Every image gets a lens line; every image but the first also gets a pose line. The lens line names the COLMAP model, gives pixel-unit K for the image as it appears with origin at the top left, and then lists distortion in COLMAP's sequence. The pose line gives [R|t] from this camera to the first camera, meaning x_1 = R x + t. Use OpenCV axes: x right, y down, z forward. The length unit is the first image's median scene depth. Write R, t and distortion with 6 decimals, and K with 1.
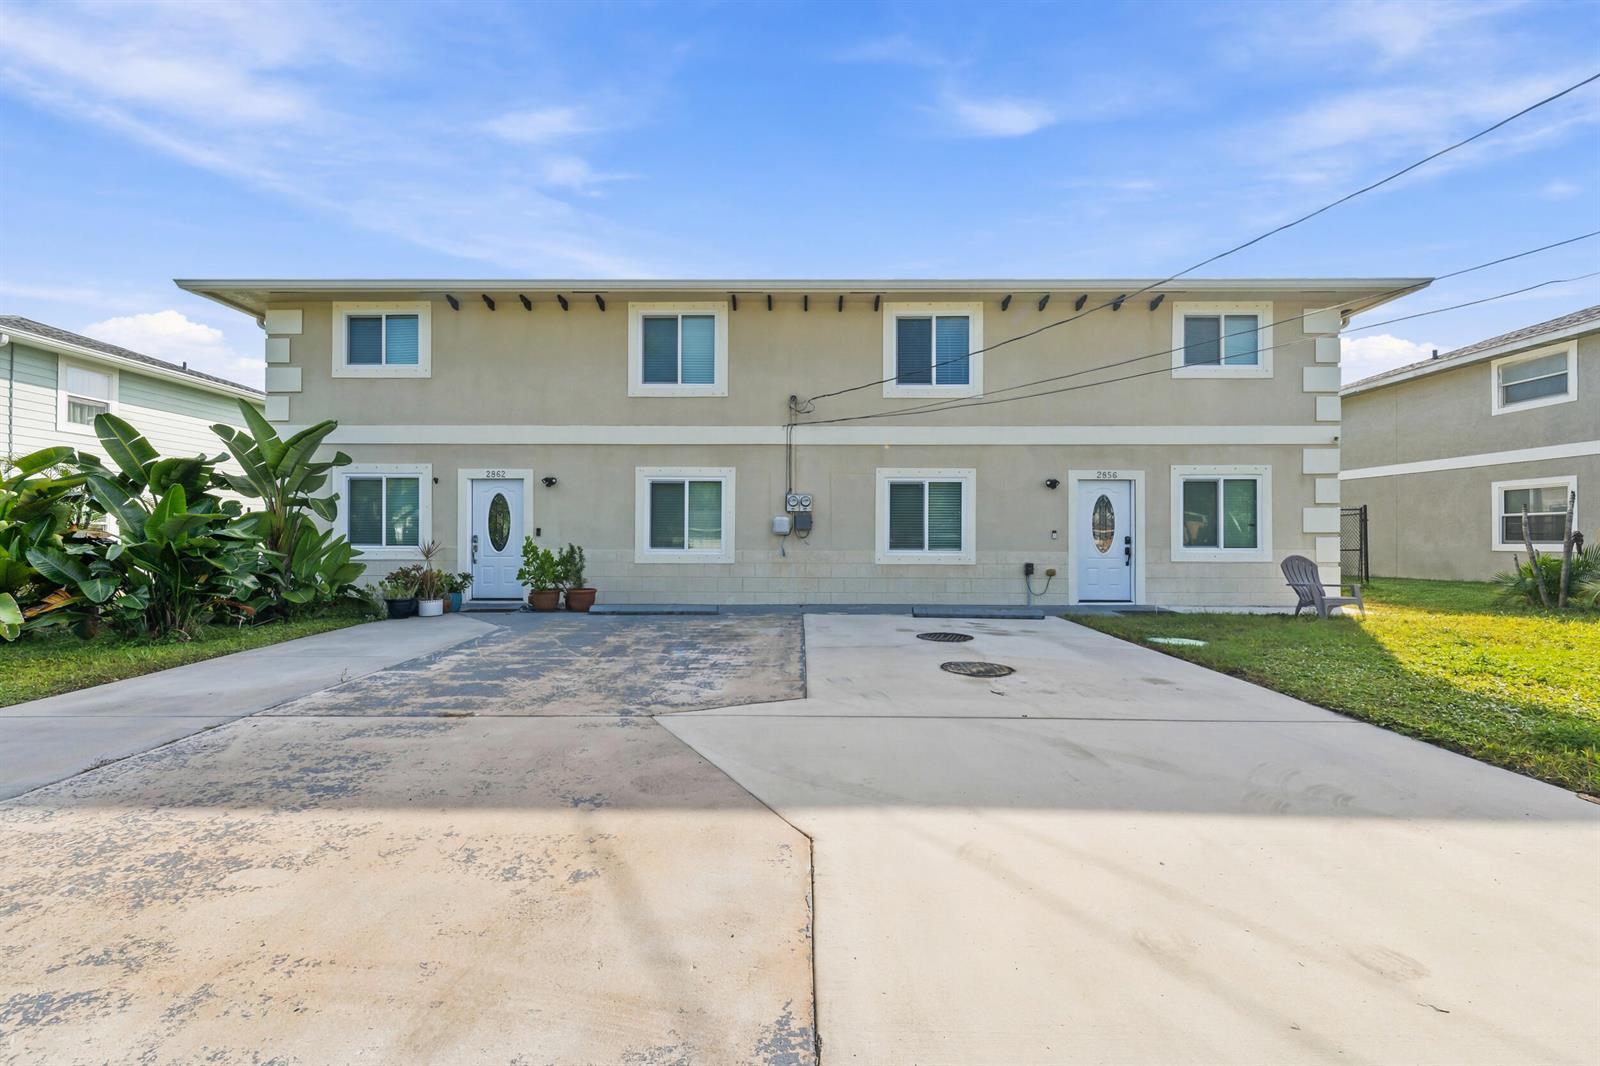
lens RADIAL K [[640.7, 0, 800.0], [0, 640.7, 533.0], [0, 0, 1]] dist [0.000608, 0.000017]
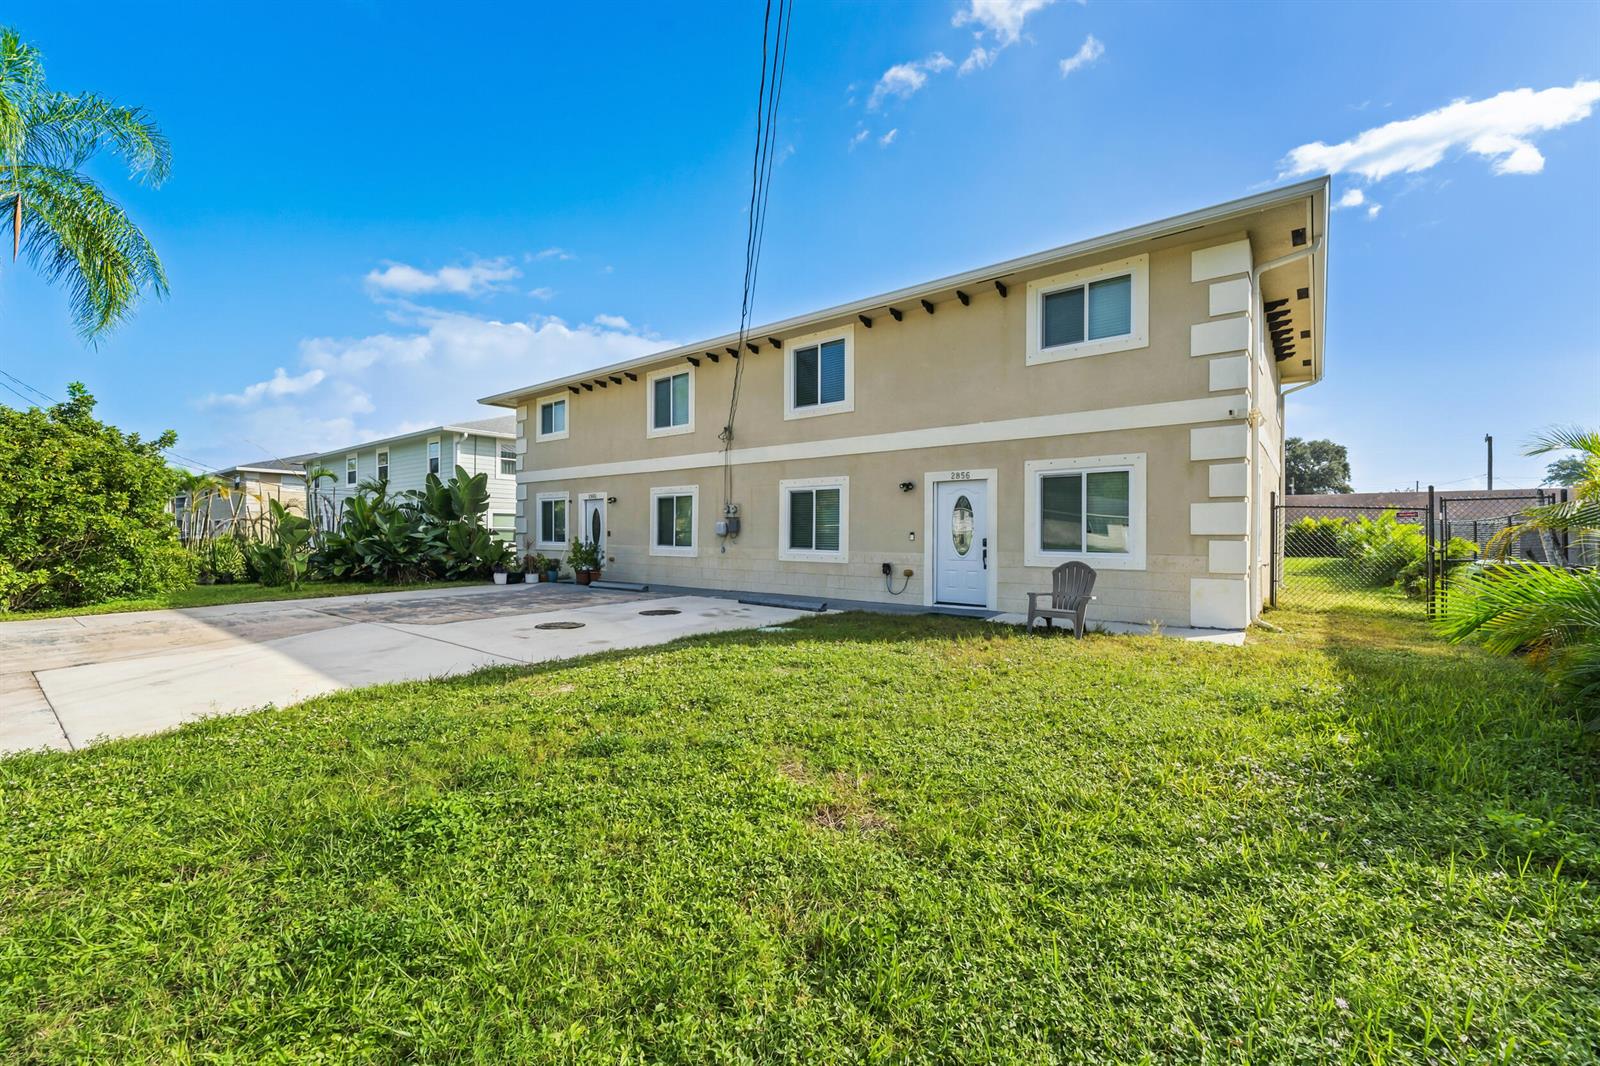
lens RADIAL K [[712.1, 0, 788.4], [0, 712.1, 537.9], [0, 0, 1]] dist [0.000851, 0.000169]
pose [[0.754502, 0.004810, -0.656280, 1.001088], [-0.000774, 0.999979, 0.006439, -0.002227], [0.656297, -0.004350, 0.754490, 0.007950]]
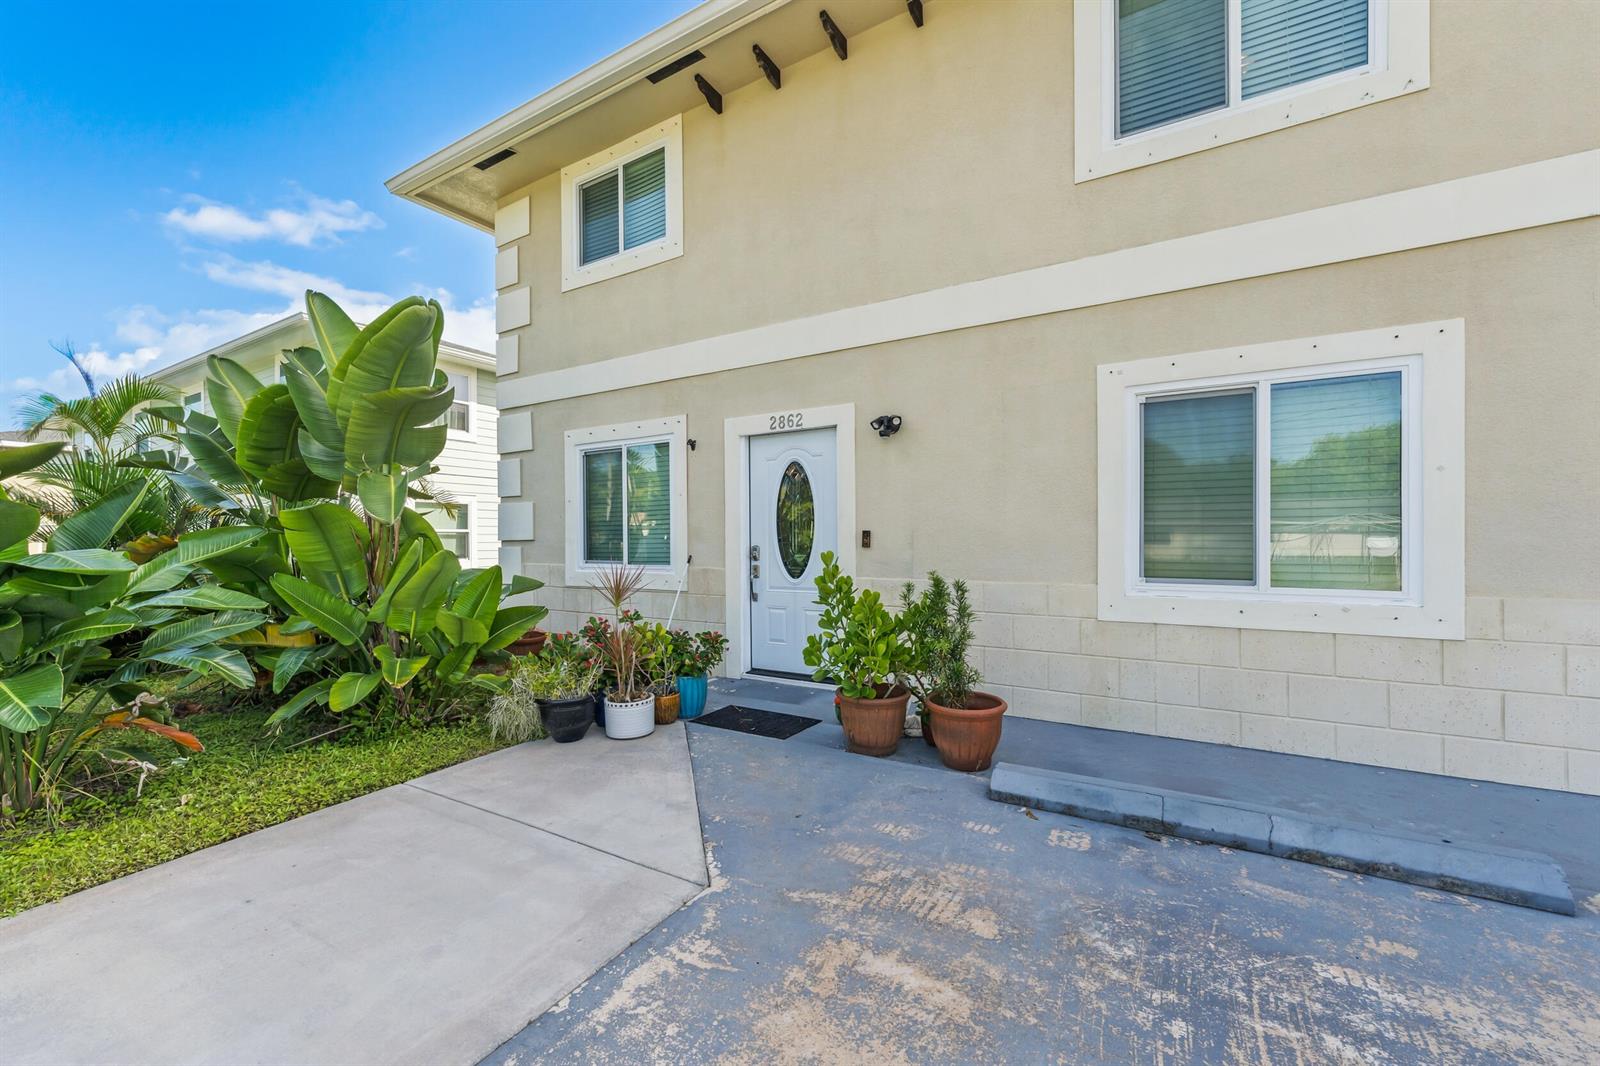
lens RADIAL K [[712.1, 0, 788.4], [0, 712.1, 537.9], [0, 0, 1]] dist [0.000851, 0.000169]
pose [[0.854413, -0.007309, -0.519544, -0.189456], [0.010829, 0.999934, 0.003742, -0.004731], [0.519482, -0.008824, 0.854436, 0.531012]]
